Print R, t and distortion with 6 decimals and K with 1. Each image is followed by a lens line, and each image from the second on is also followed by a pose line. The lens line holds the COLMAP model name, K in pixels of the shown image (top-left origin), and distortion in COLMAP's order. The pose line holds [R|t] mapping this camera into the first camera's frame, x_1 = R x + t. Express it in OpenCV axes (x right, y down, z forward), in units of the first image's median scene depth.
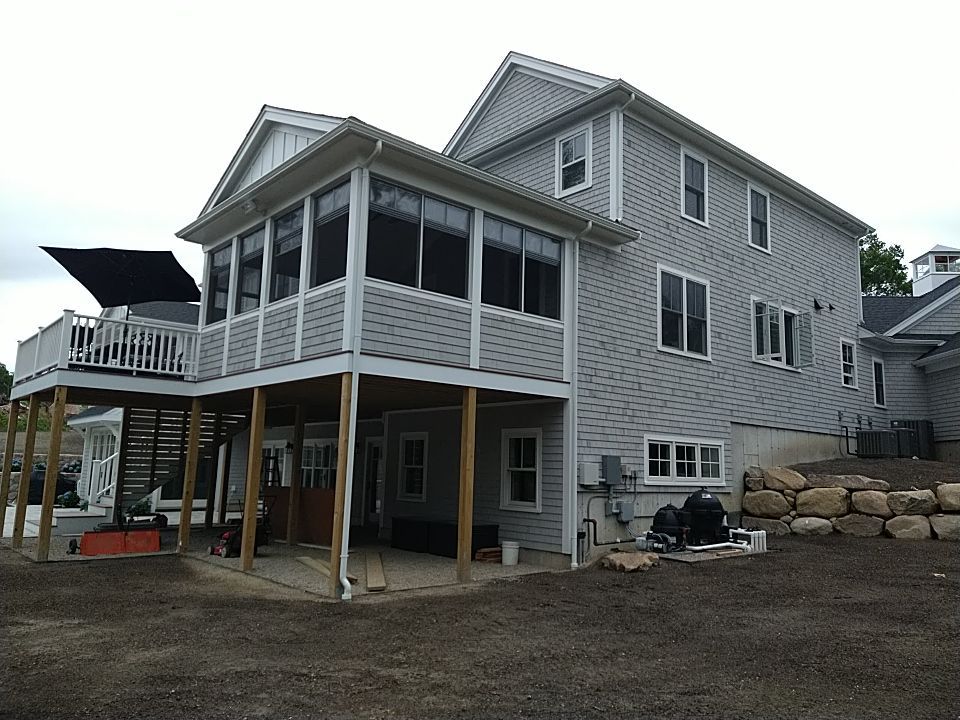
lens RADIAL K [[701.7, 0, 473.8], [0, 701.7, 355.2], [0, 0, 1]] dist [0.106904, -0.140093]
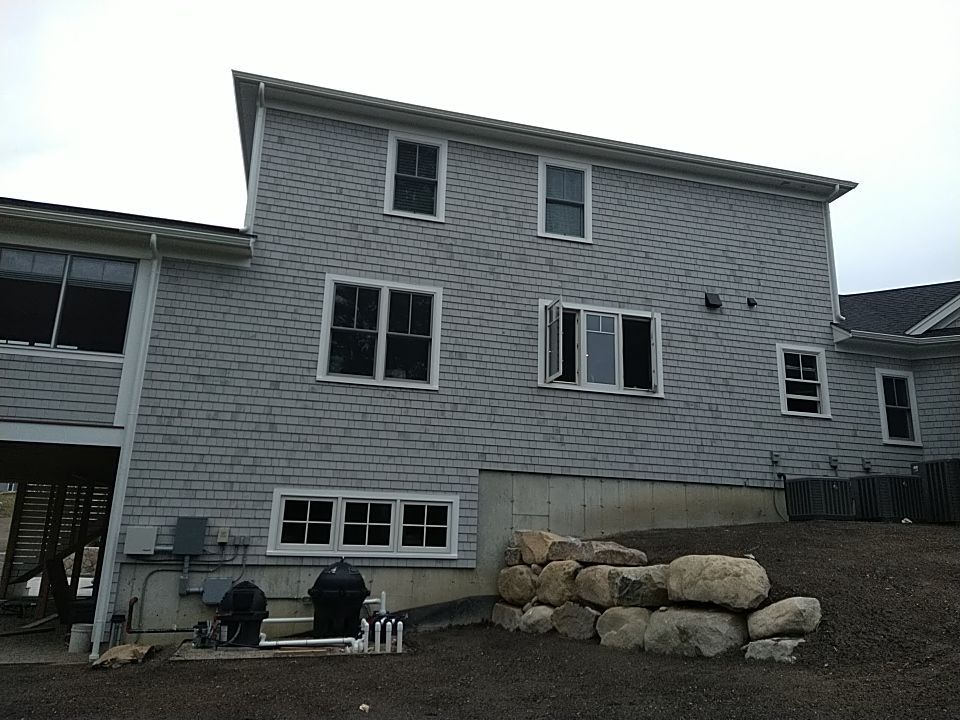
lens RADIAL K [[701.7, 0, 473.8], [0, 701.7, 355.2], [0, 0, 1]] dist [0.106904, -0.140093]
pose [[0.900058, -0.112409, -0.421022, 0.722071], [0.063535, 0.989683, -0.128413, 0.074176], [0.431113, 0.088830, 0.897914, 0.348832]]
